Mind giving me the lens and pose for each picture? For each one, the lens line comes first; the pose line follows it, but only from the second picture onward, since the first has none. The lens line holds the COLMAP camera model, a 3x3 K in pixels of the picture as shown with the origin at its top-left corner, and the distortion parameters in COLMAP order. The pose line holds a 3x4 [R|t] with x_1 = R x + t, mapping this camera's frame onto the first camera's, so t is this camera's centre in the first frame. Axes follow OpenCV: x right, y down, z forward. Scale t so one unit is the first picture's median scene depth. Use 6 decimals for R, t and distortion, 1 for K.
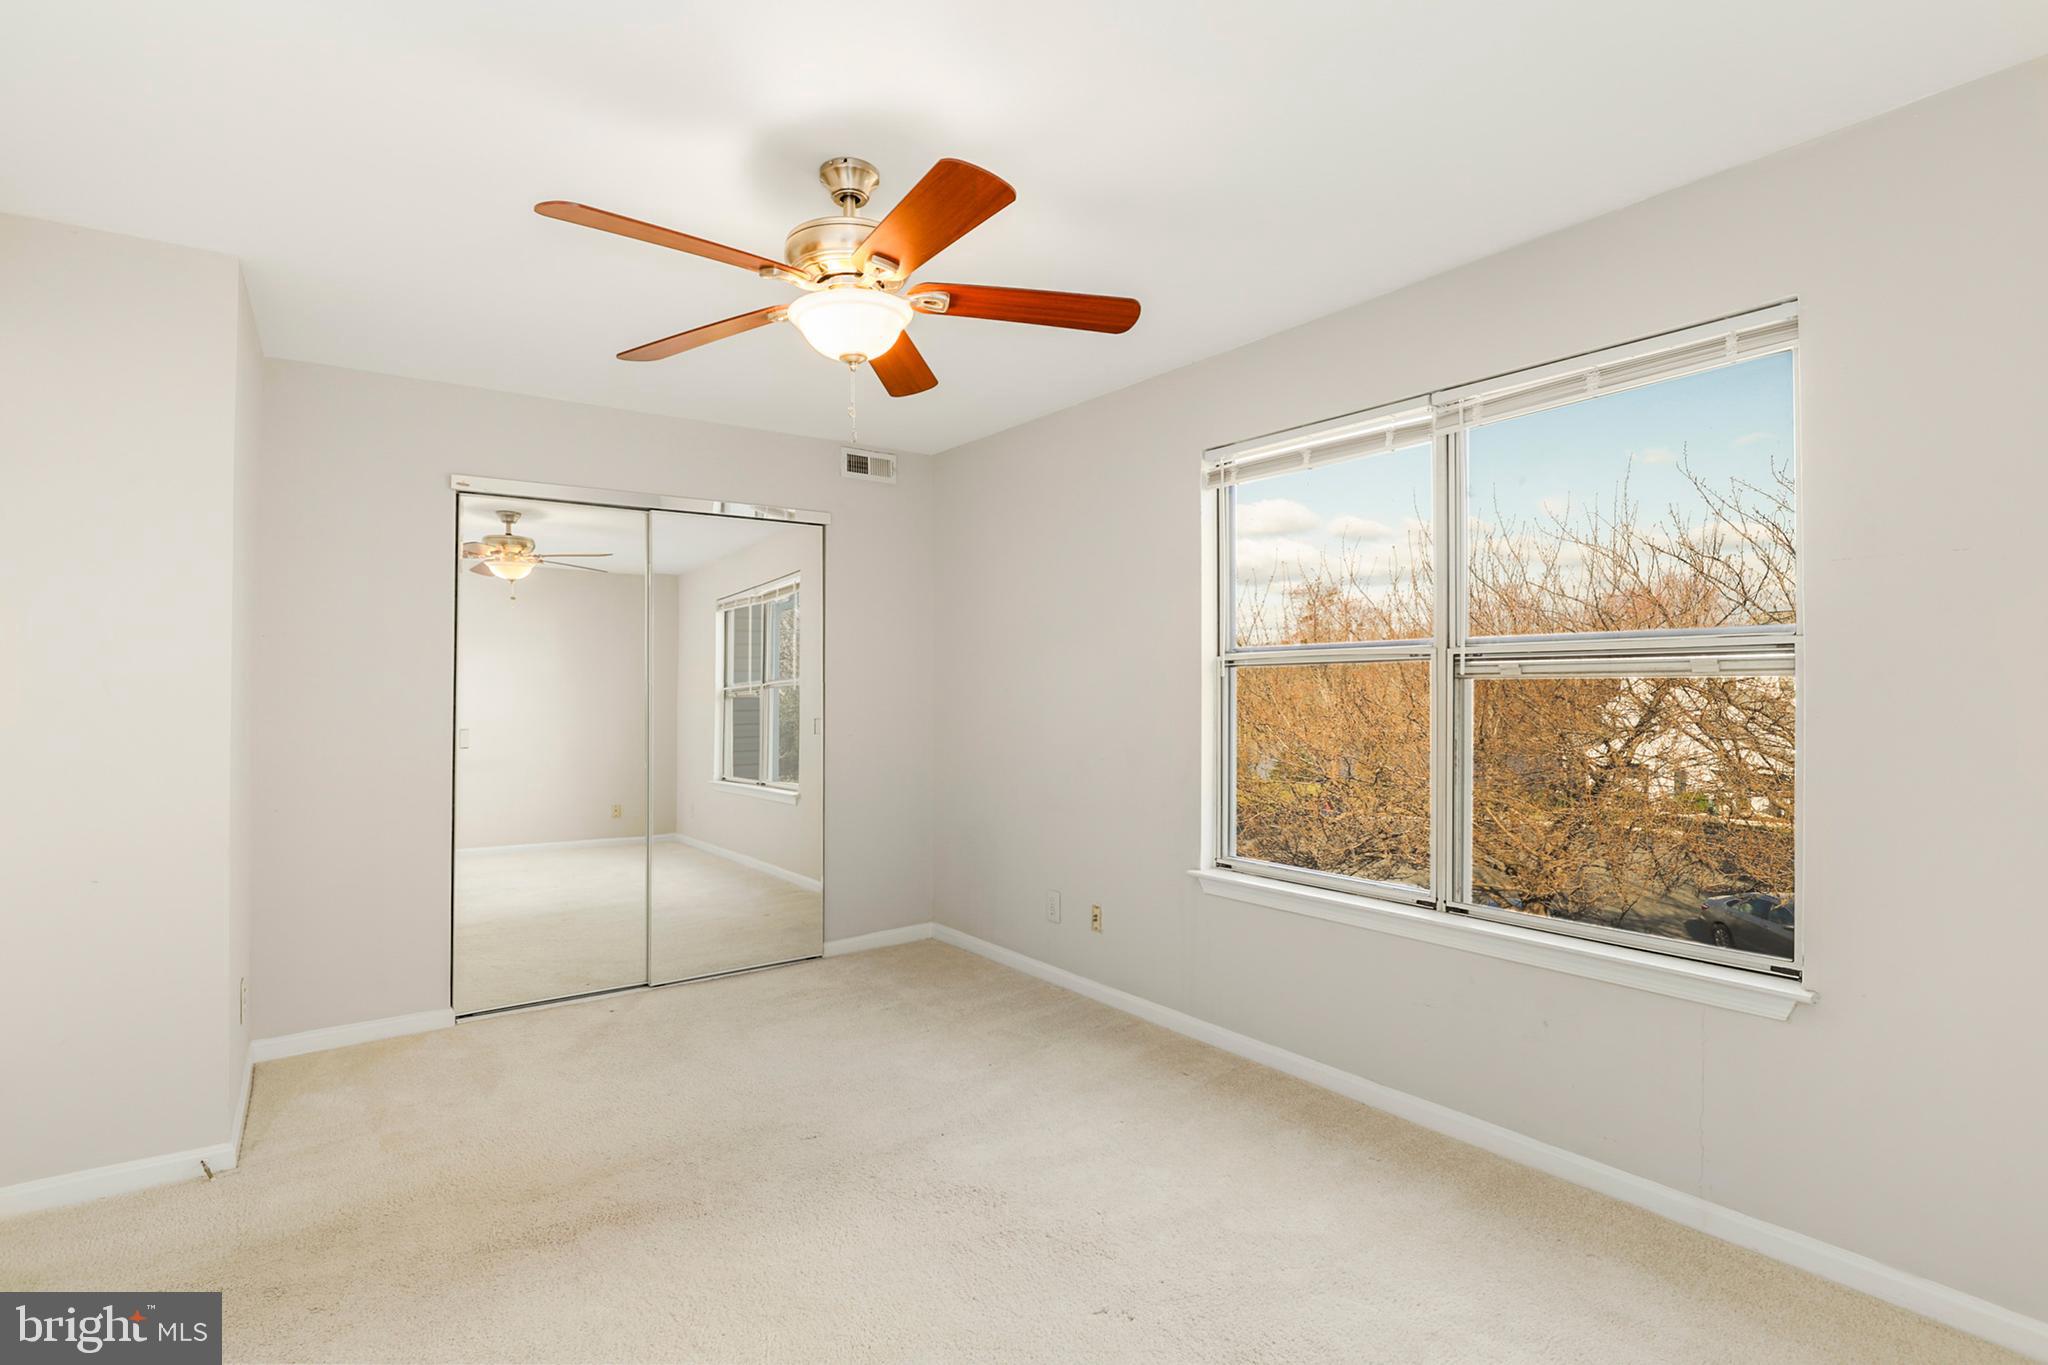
lens RADIAL K [[1012.9, 0, 1034.8], [0, 1012.9, 673.0], [0, 0, 1]] dist [-0.030016, 0.006725]
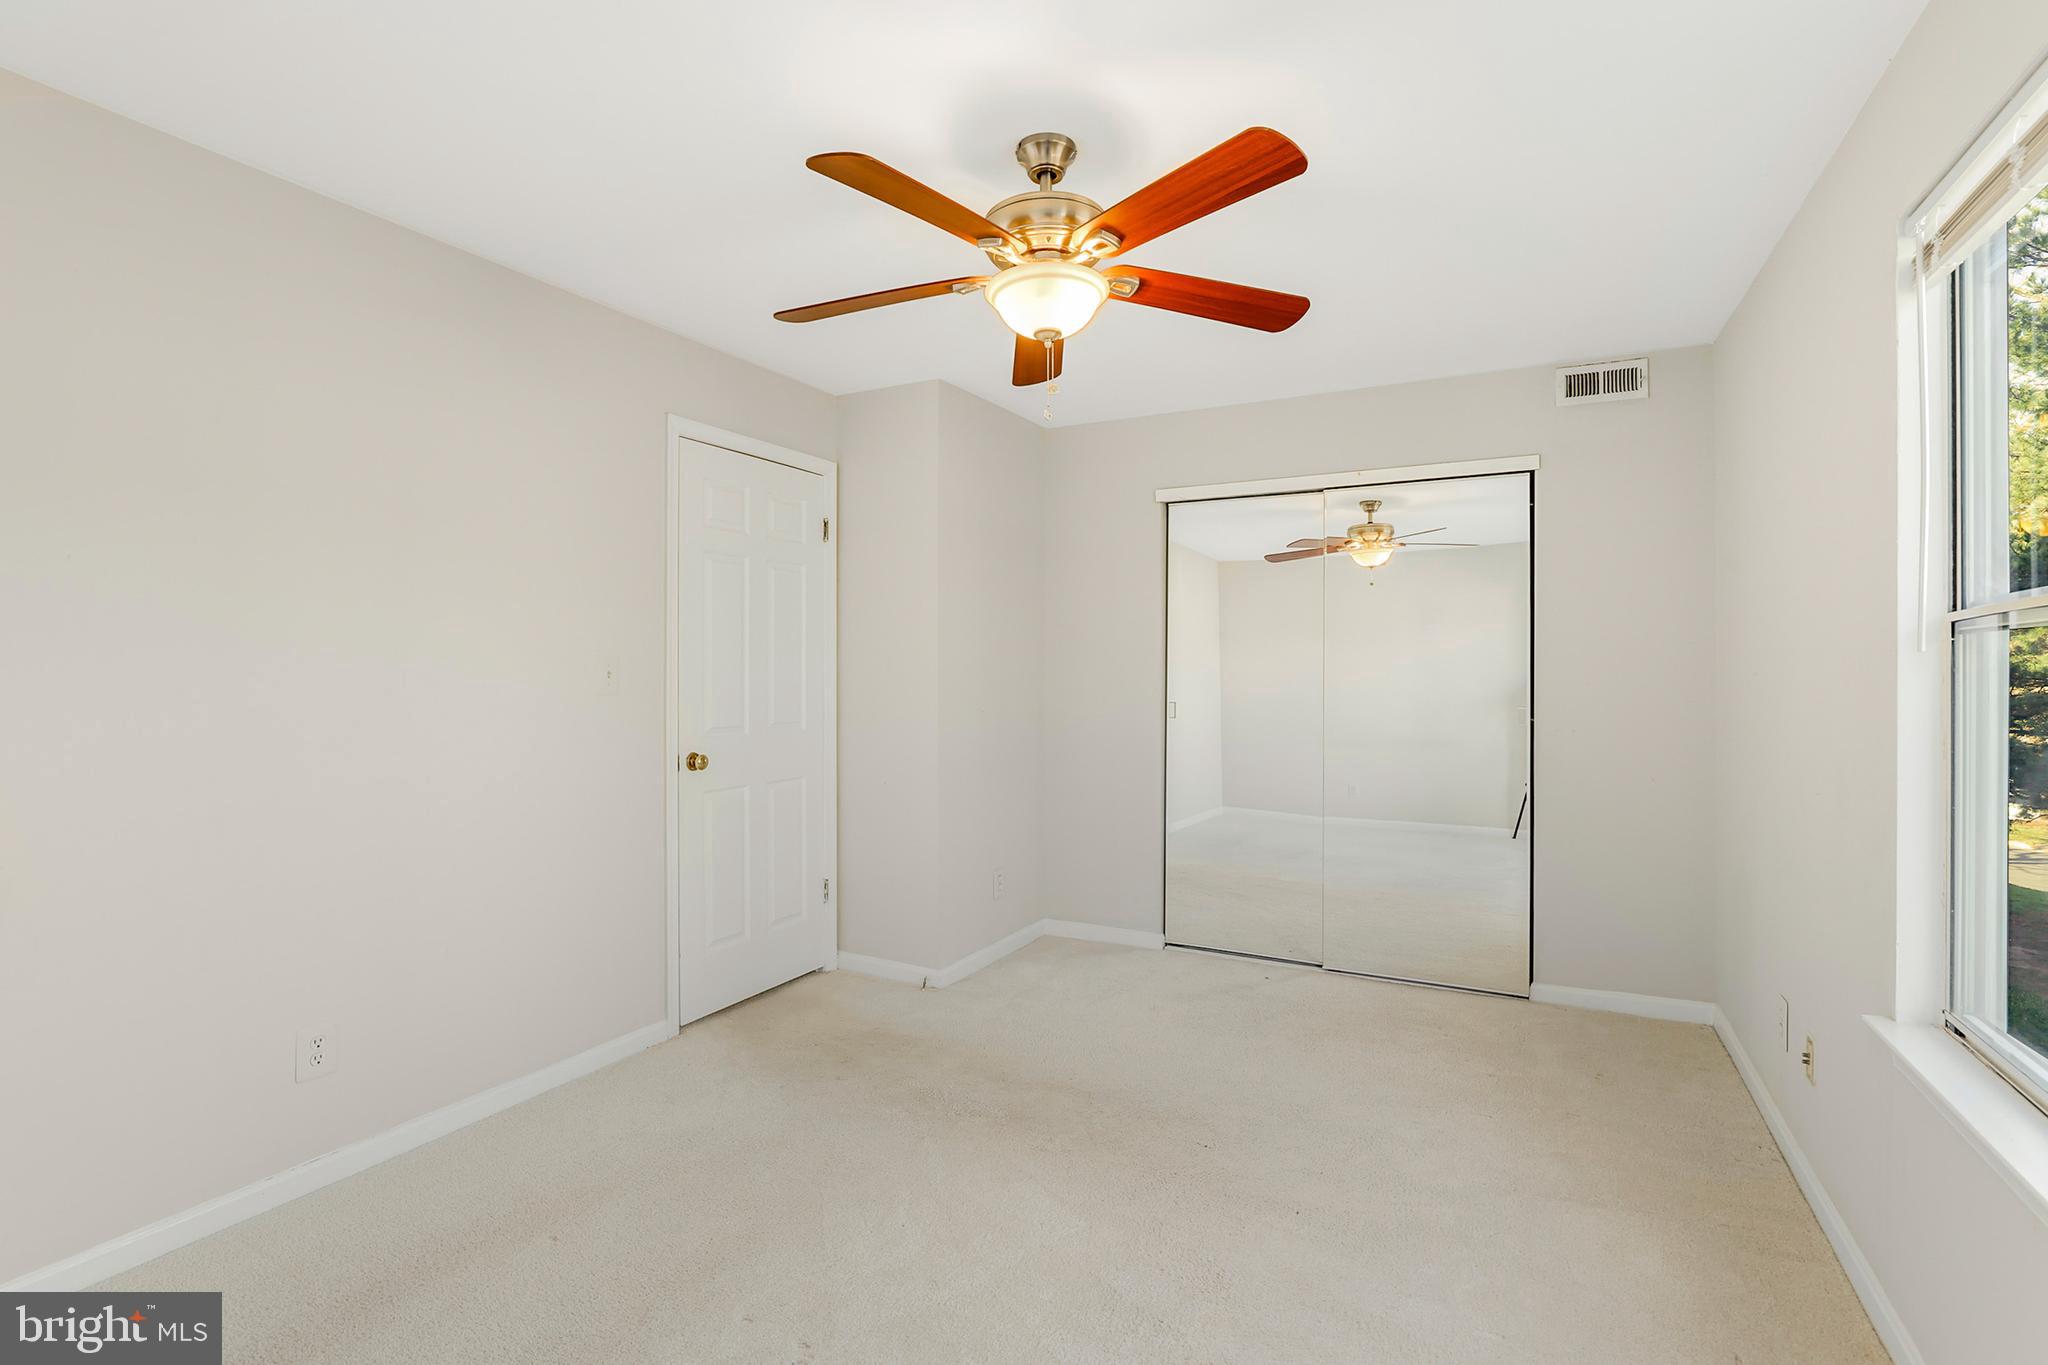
lens RADIAL K [[949.0, 0, 931.6], [0, 949.0, 660.2], [0, 0, 1]] dist [-0.020627, 0.000020]
pose [[0.394026, 0.000304, -0.919099, 0.292366], [0.008253, 0.999958, 0.003869, -0.000870], [0.919062, -0.009110, 0.394007, 0.249685]]
